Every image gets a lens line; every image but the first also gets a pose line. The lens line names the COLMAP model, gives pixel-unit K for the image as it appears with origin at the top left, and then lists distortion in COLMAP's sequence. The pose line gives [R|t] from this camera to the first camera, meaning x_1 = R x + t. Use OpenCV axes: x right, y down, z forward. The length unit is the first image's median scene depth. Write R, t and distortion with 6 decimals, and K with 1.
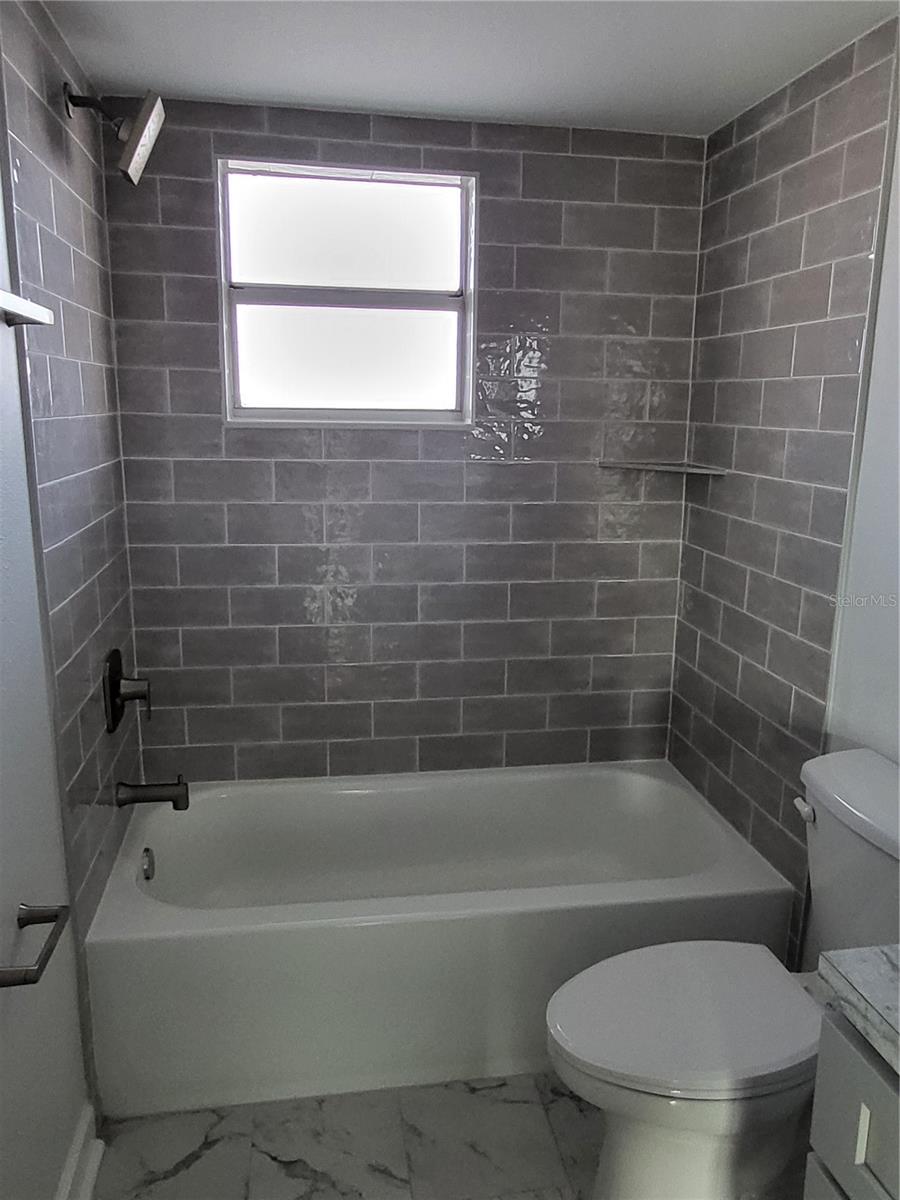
lens RADIAL K [[925.2, 0, 456.7], [0, 925.2, 611.4], [0, 0, 1]] dist [-0.006743, 0.015925]
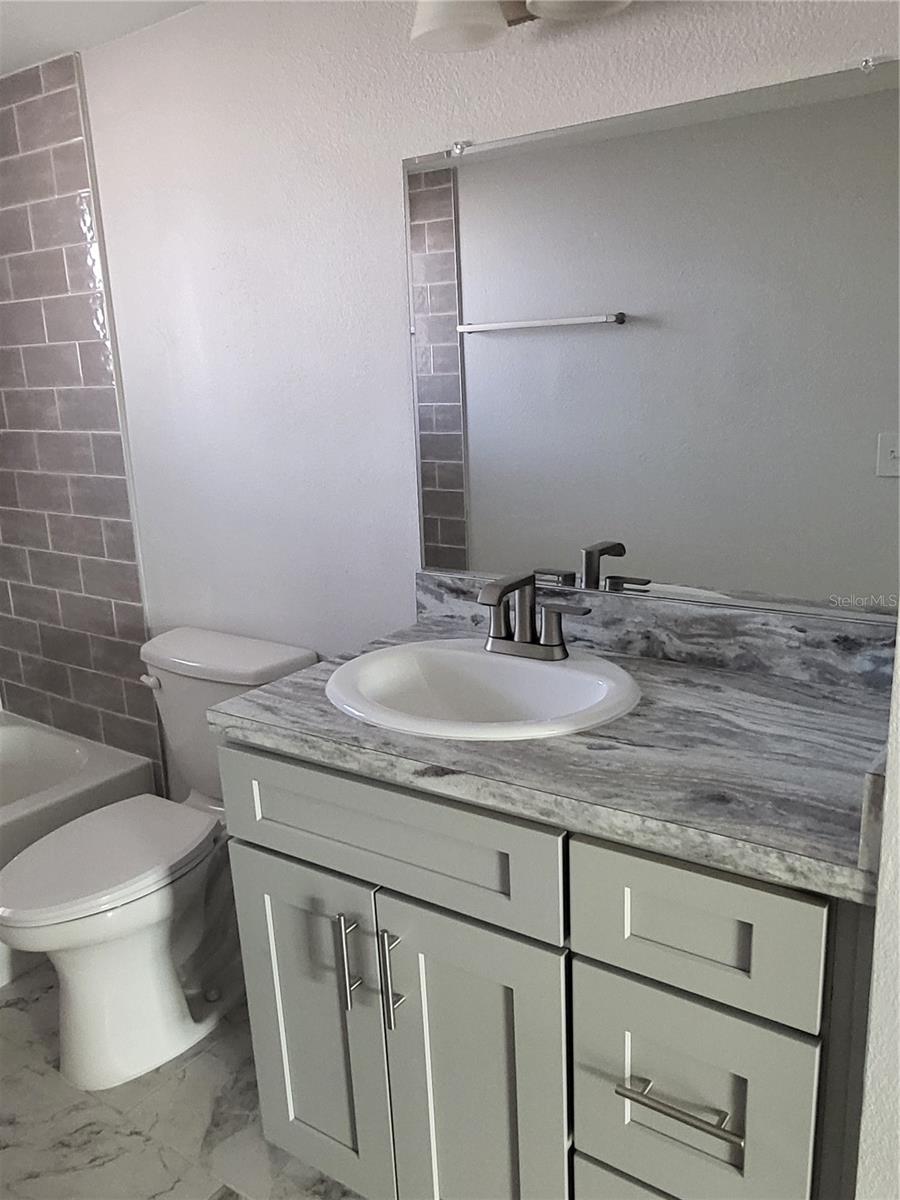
lens RADIAL K [[925.2, 0, 467.4], [0, 925.2, 611.3], [0, 0, 1]] dist [-0.006743, 0.015925]
pose [[0.690853, -0.215518, 0.690126, -0.149216], [0.199408, 0.974313, 0.104648, 0.060045], [-0.694952, 0.065320, 0.716083, -0.185762]]
